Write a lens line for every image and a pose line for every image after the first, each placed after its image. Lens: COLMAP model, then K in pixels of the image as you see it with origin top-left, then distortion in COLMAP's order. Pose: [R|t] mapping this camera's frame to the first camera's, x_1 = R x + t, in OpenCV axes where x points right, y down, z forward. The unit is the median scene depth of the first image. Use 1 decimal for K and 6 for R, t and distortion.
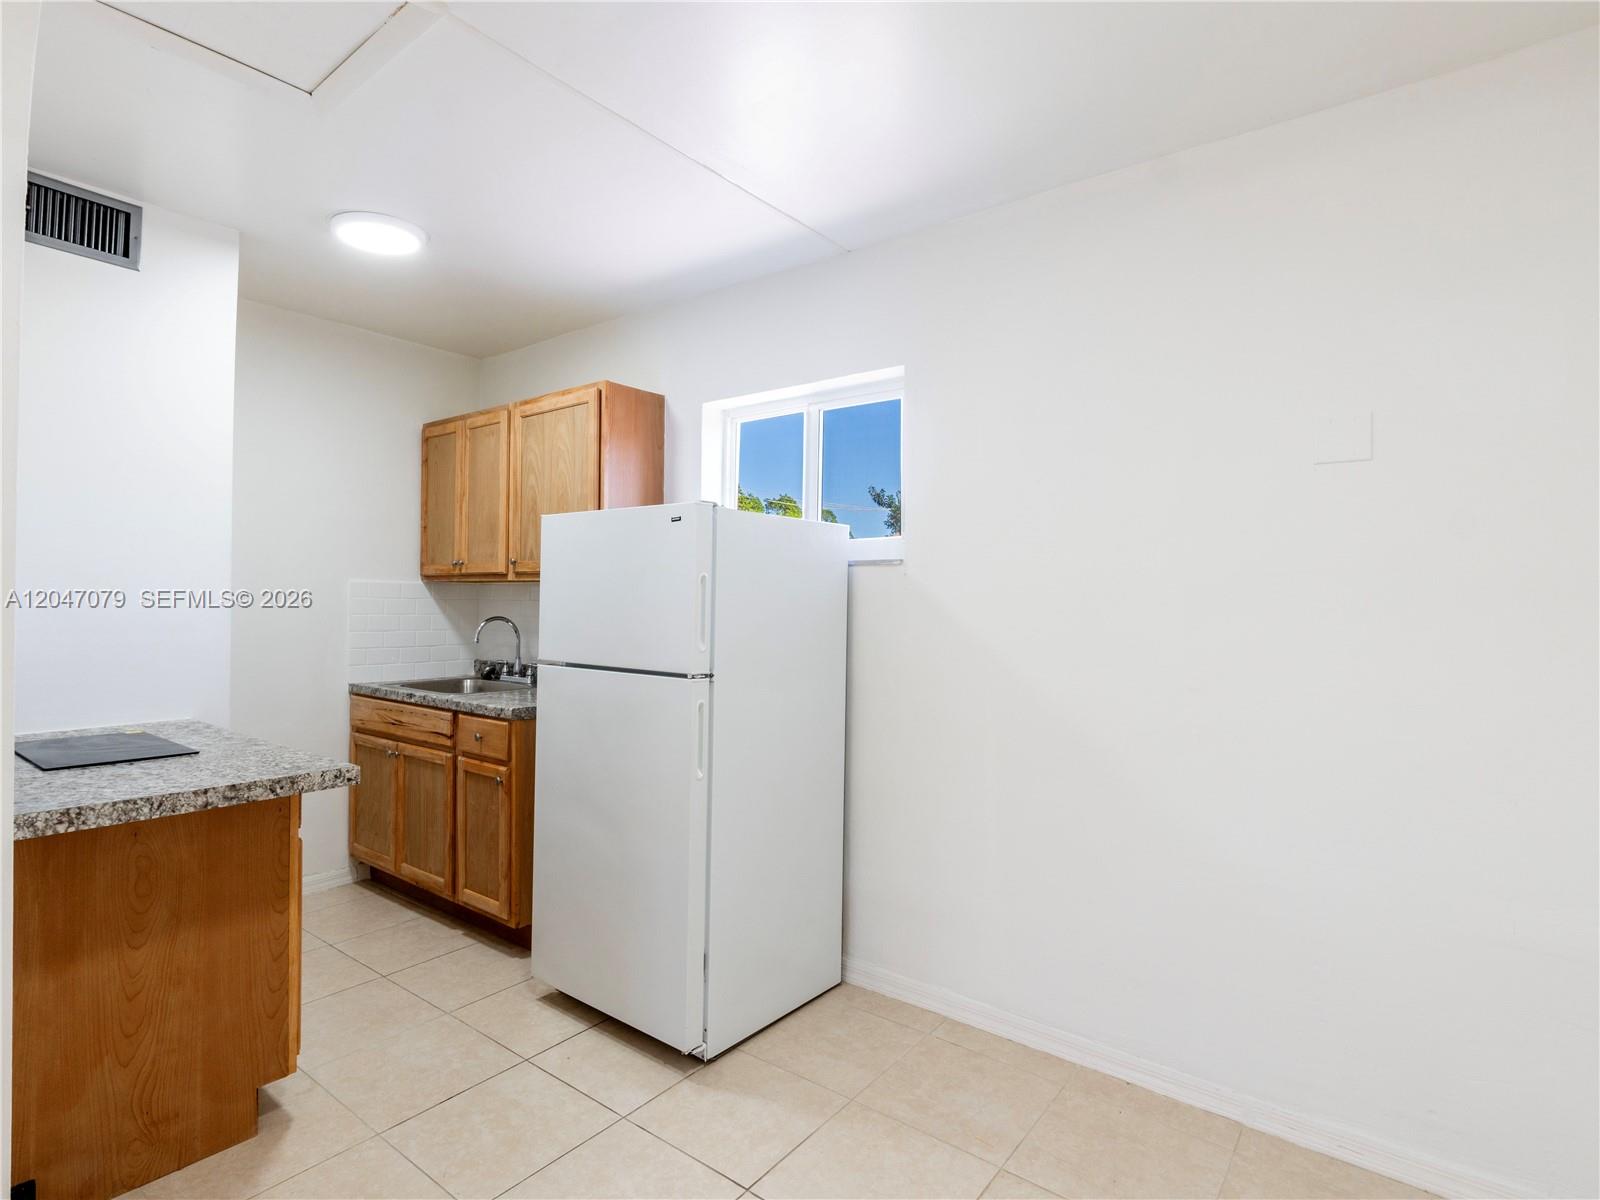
lens RADIAL K [[830.2, 0, 798.7], [0, 830.2, 596.0], [0, 0, 1]] dist [-0.005687, 0.000598]
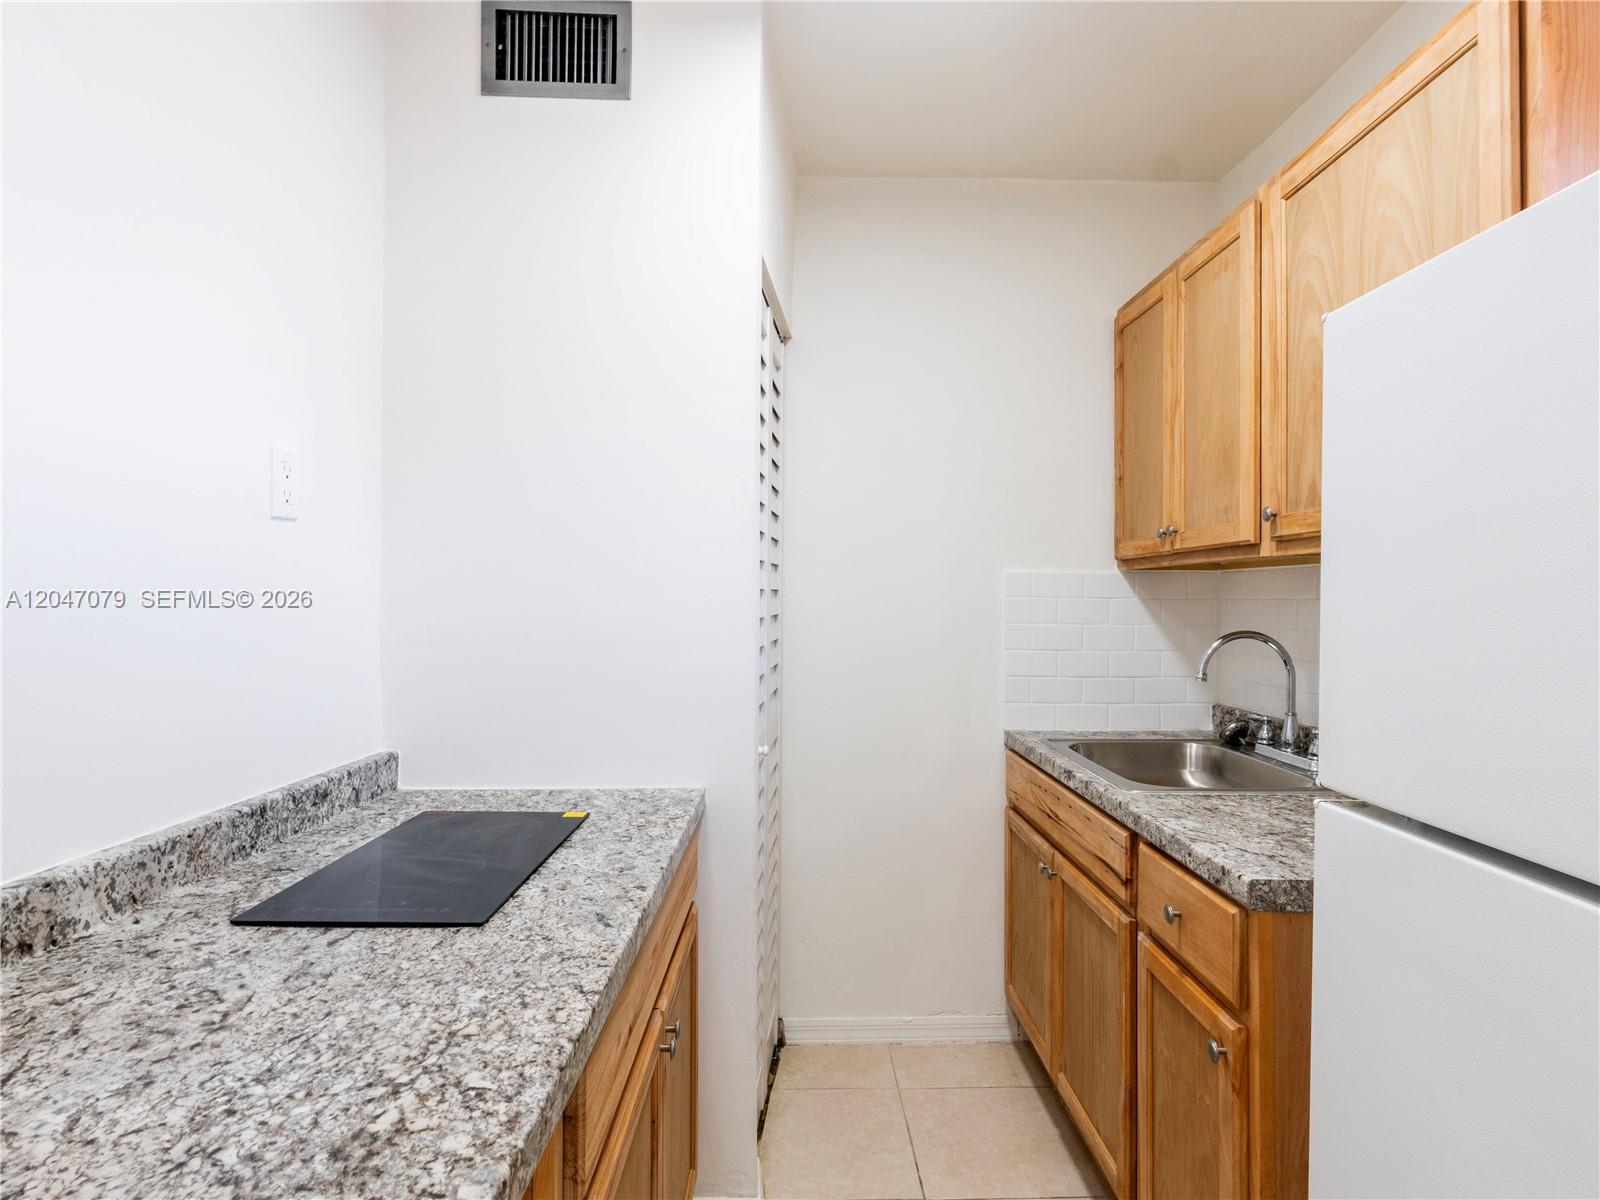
lens RADIAL K [[830.2, 0, 798.7], [0, 830.2, 596.0], [0, 0, 1]] dist [-0.005687, 0.000598]
pose [[0.627051, -0.011237, -0.778897, -0.145131], [0.006565, 0.999937, -0.009141, 0.006405], [0.778950, 0.000619, 0.627085, 0.491294]]
